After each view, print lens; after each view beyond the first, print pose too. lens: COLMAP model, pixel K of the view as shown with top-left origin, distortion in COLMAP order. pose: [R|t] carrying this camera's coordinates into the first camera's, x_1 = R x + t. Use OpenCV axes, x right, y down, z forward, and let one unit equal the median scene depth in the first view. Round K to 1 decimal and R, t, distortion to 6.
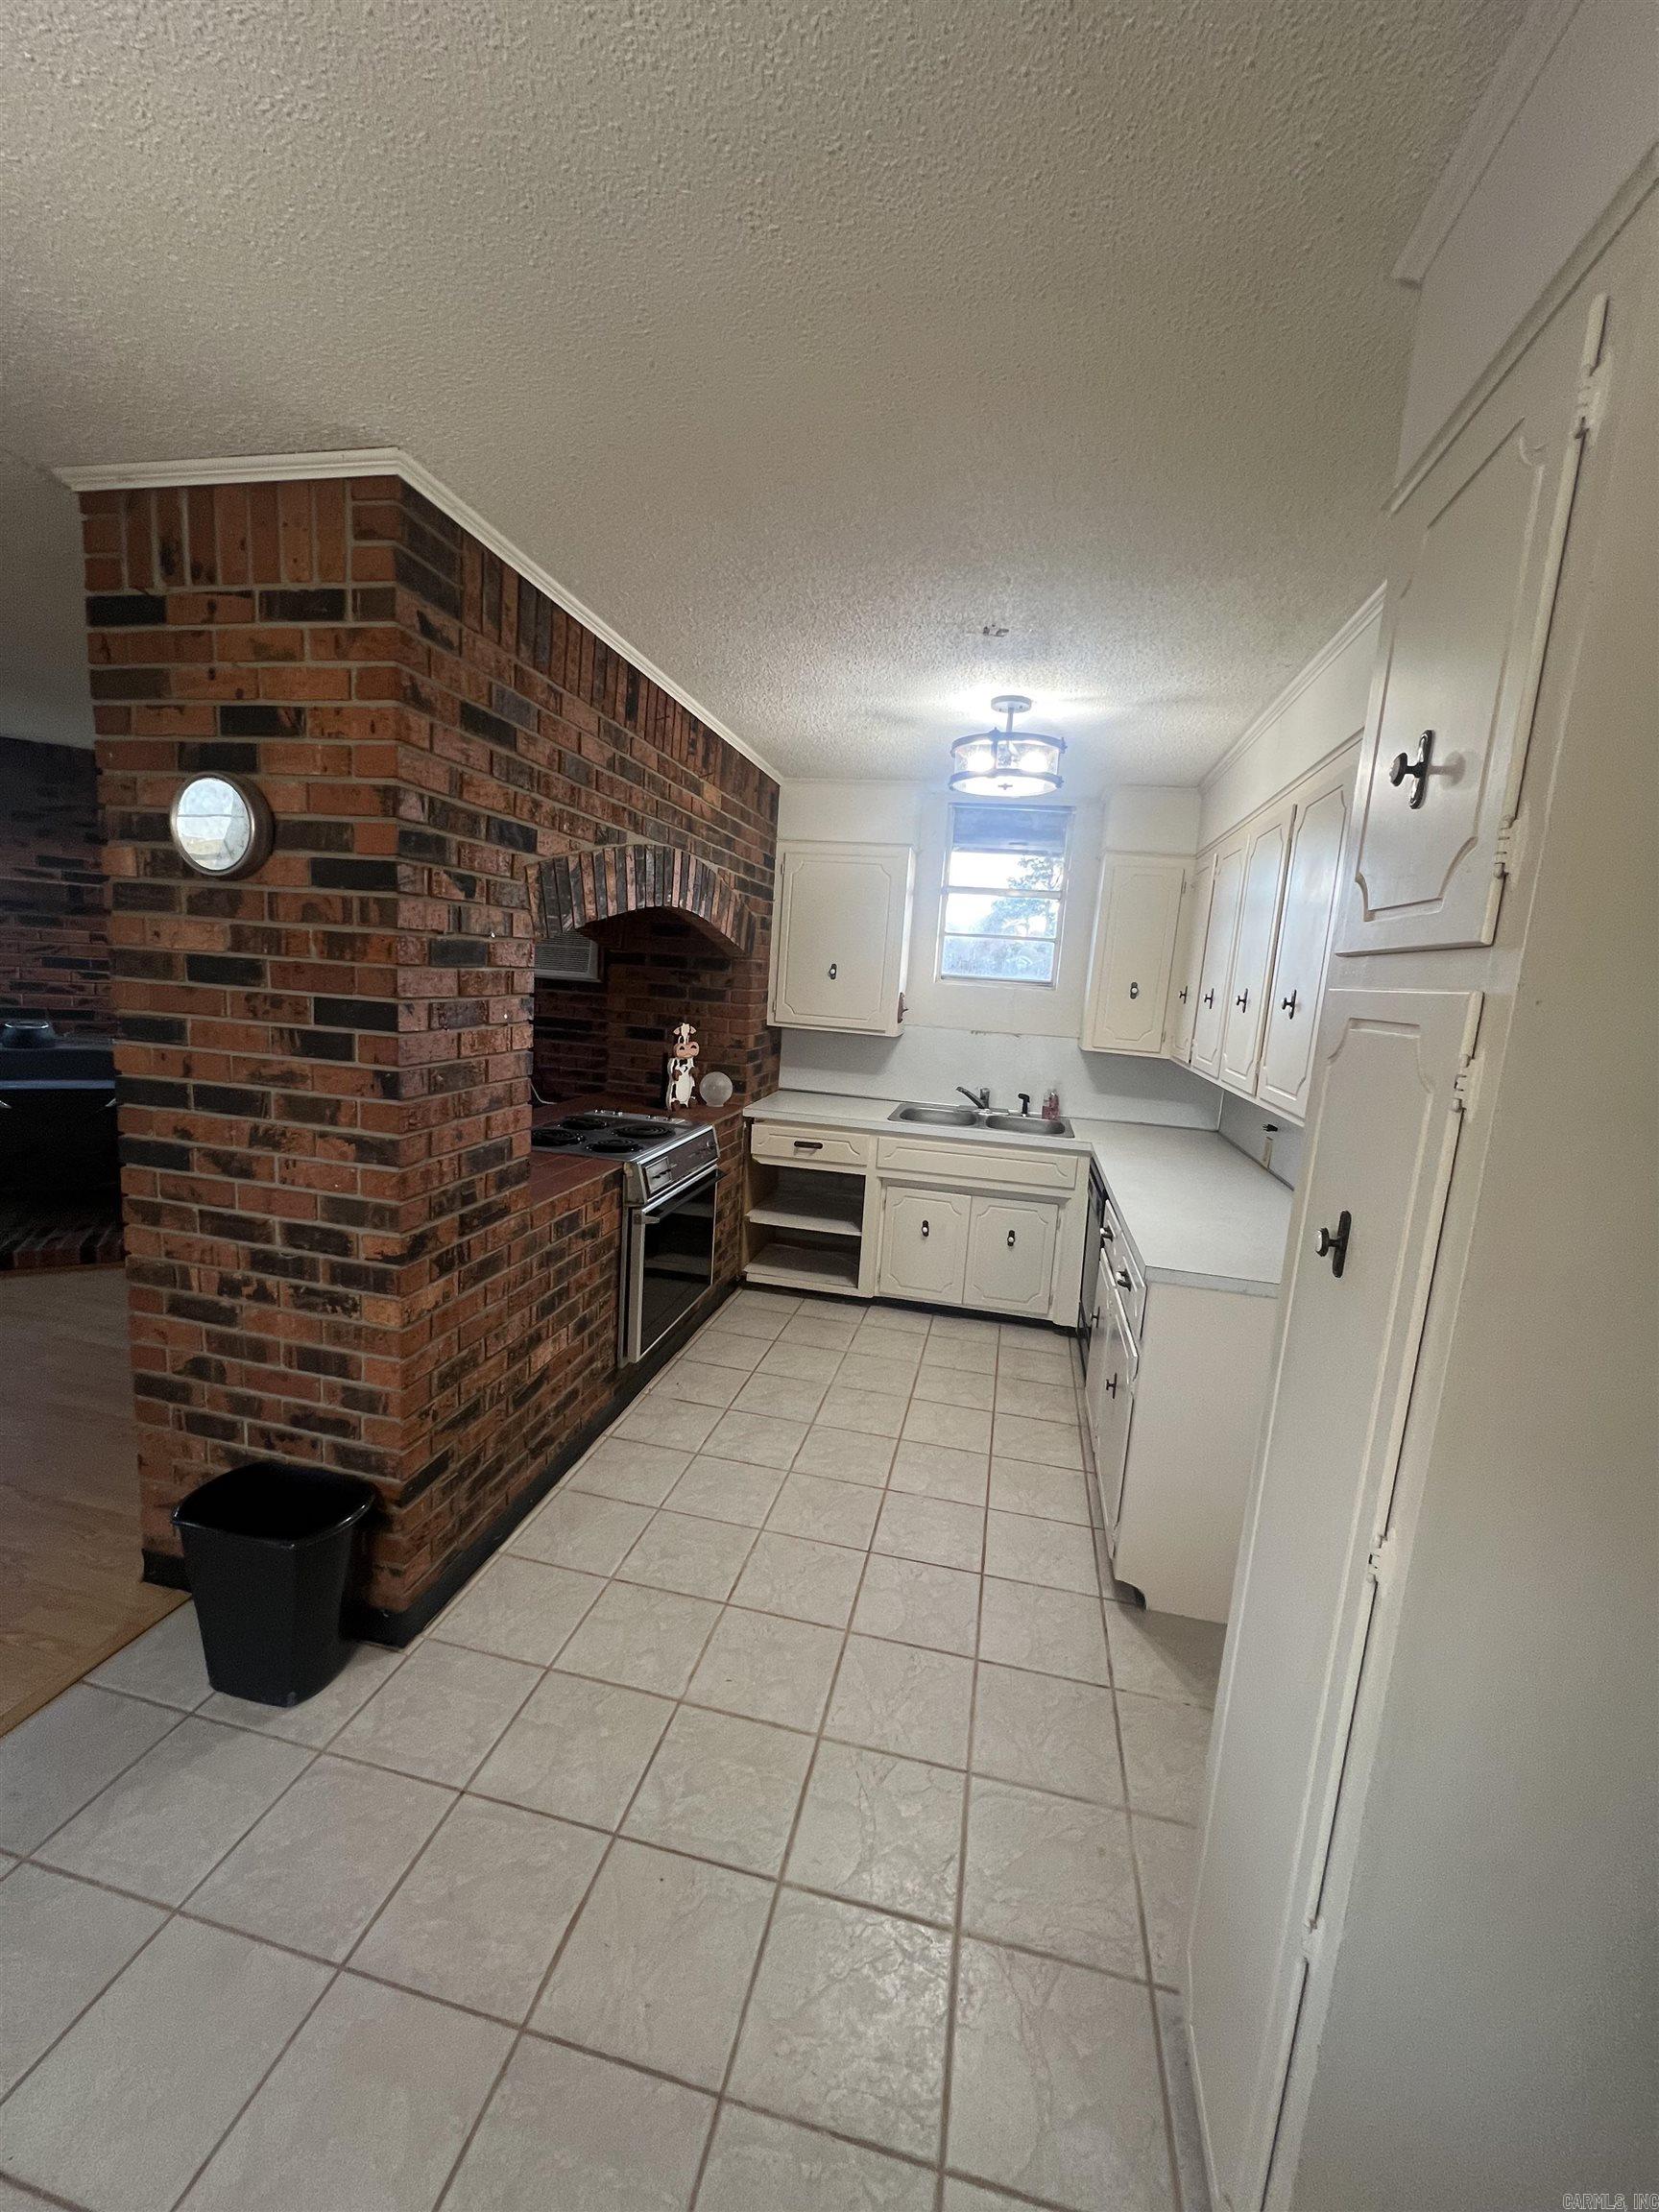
lens RADIAL K [[887.4, 0, 828.2], [0, 887.4, 1104.6], [0, 0, 1]] dist [0.001714, 0.000033]
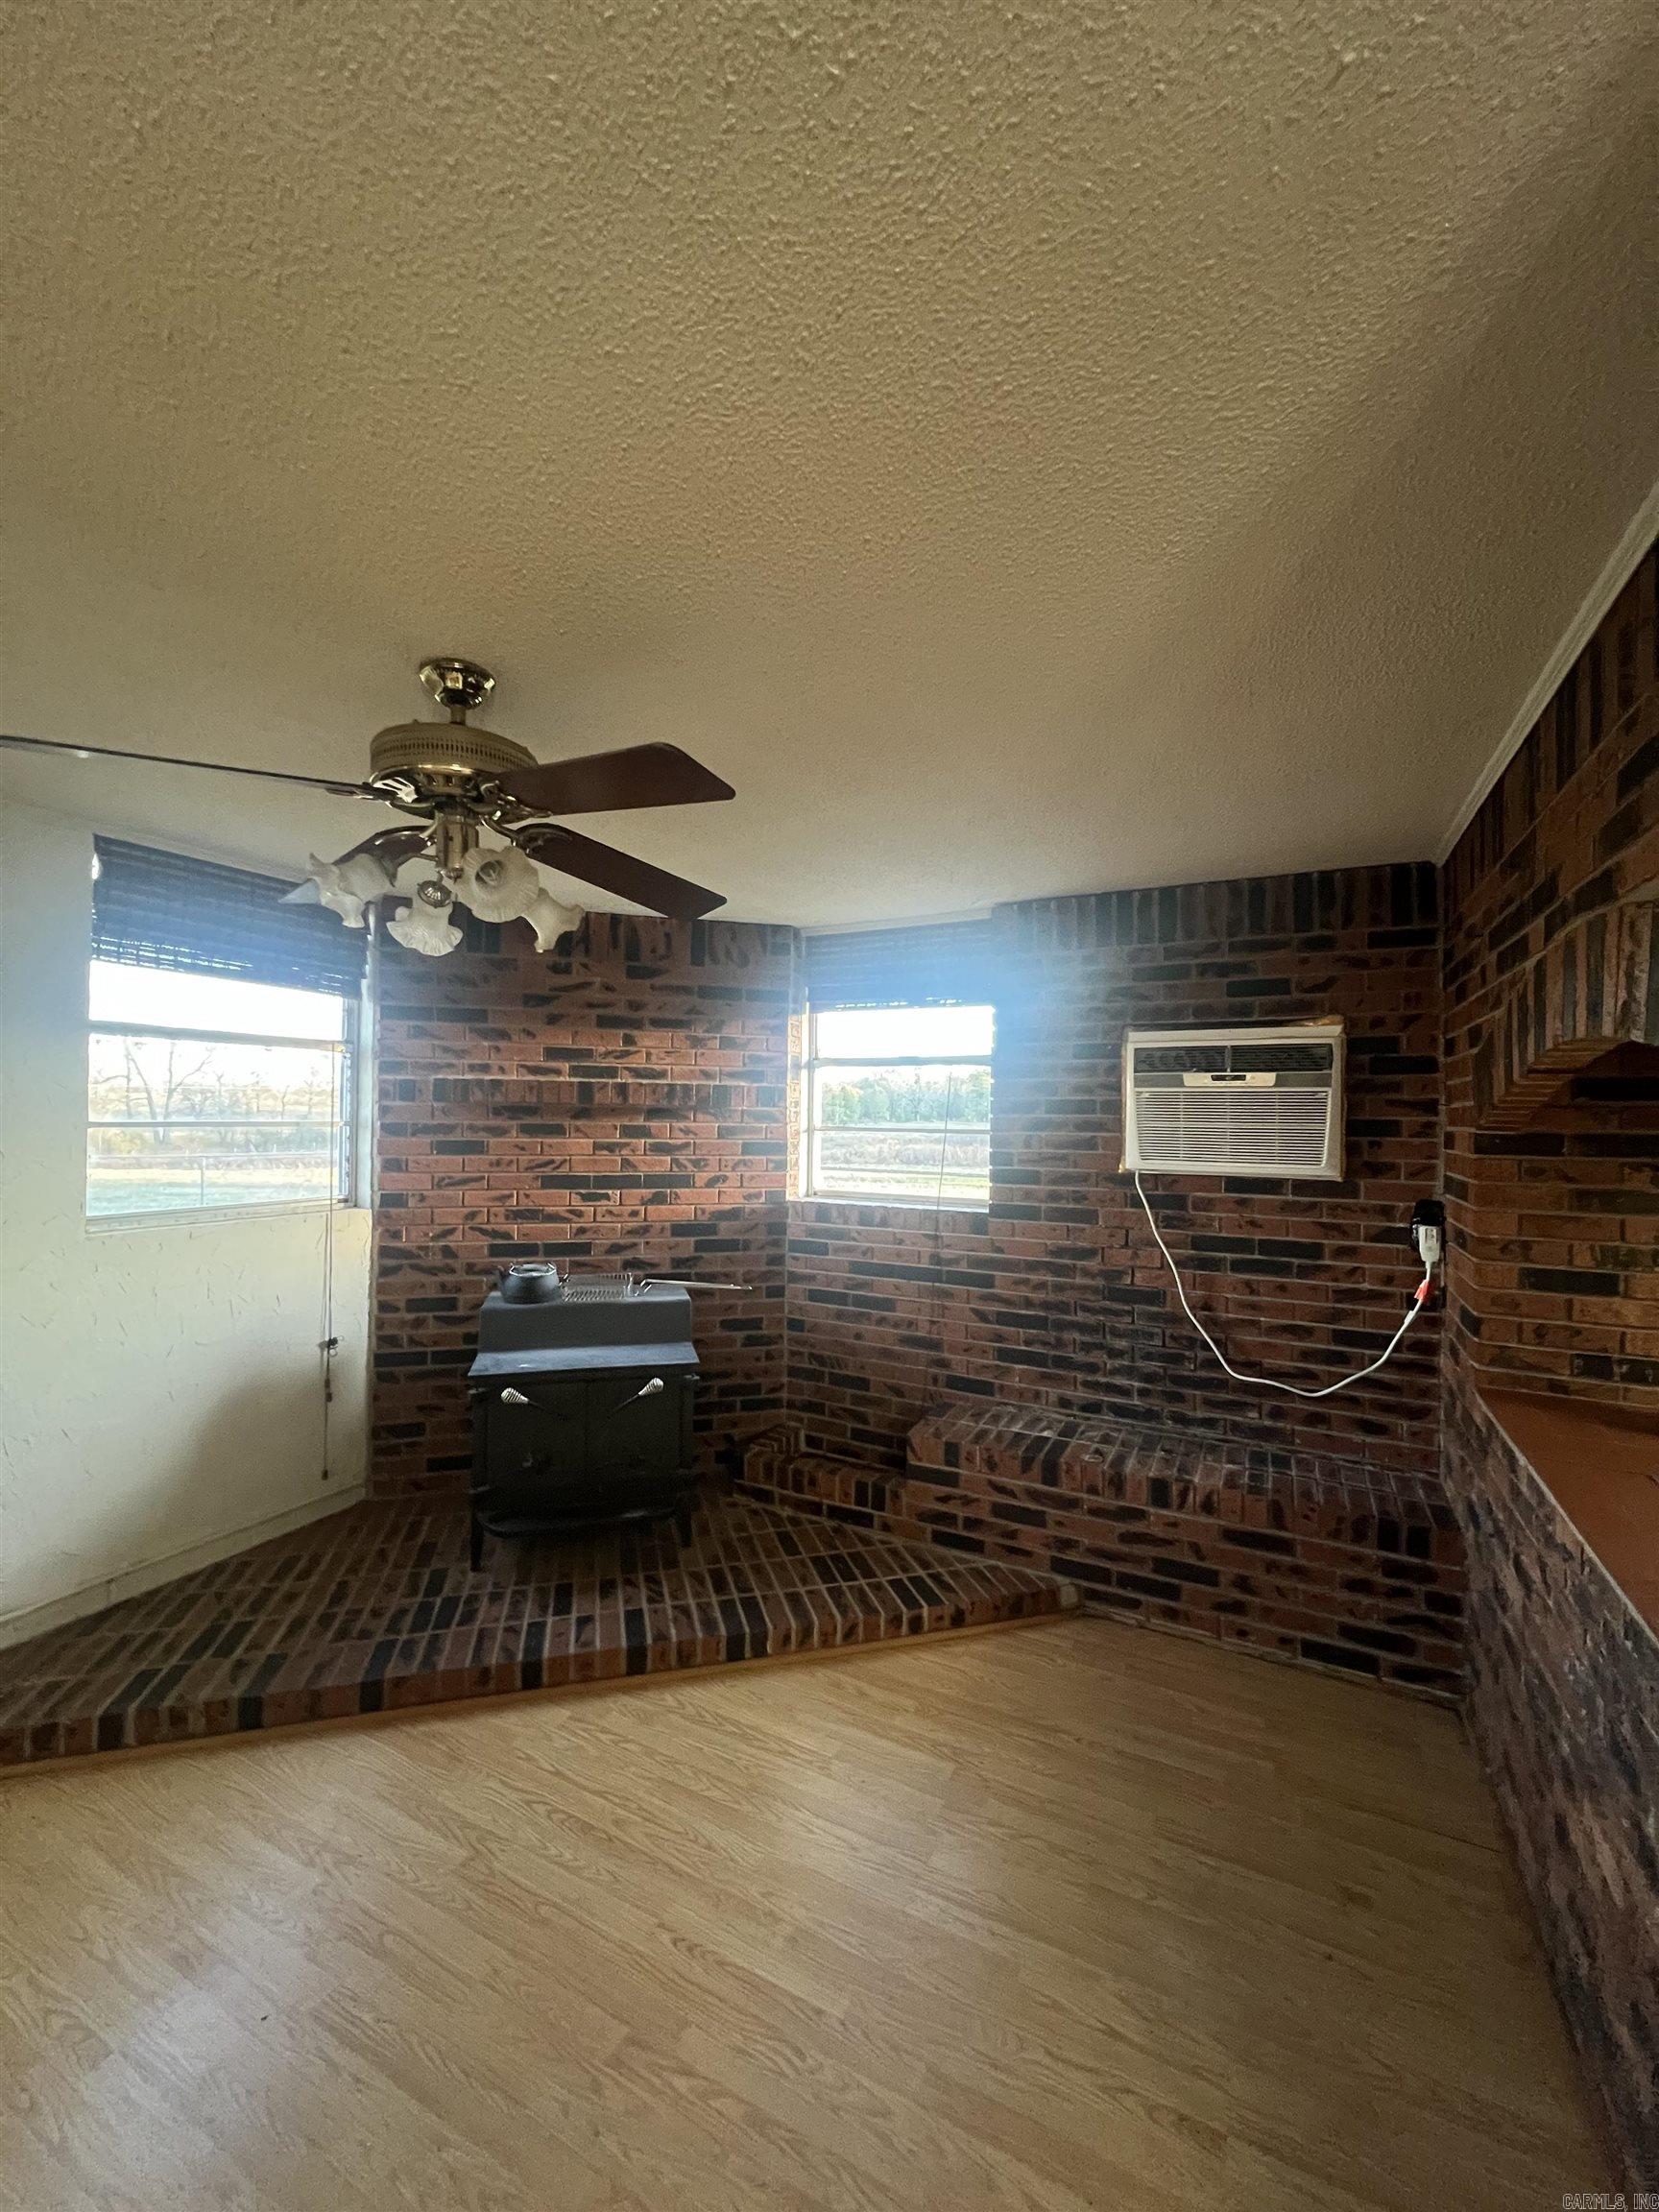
lens RADIAL K [[887.4, 0, 827.1], [0, 887.4, 1105.7], [0, 0, 1]] dist [0.001714, 0.000033]
pose [[0.965682, -0.058864, -0.252968, -0.448034], [0.013553, 0.984072, -0.177251, -0.086252], [0.259373, 0.167739, 0.951099, 0.323590]]
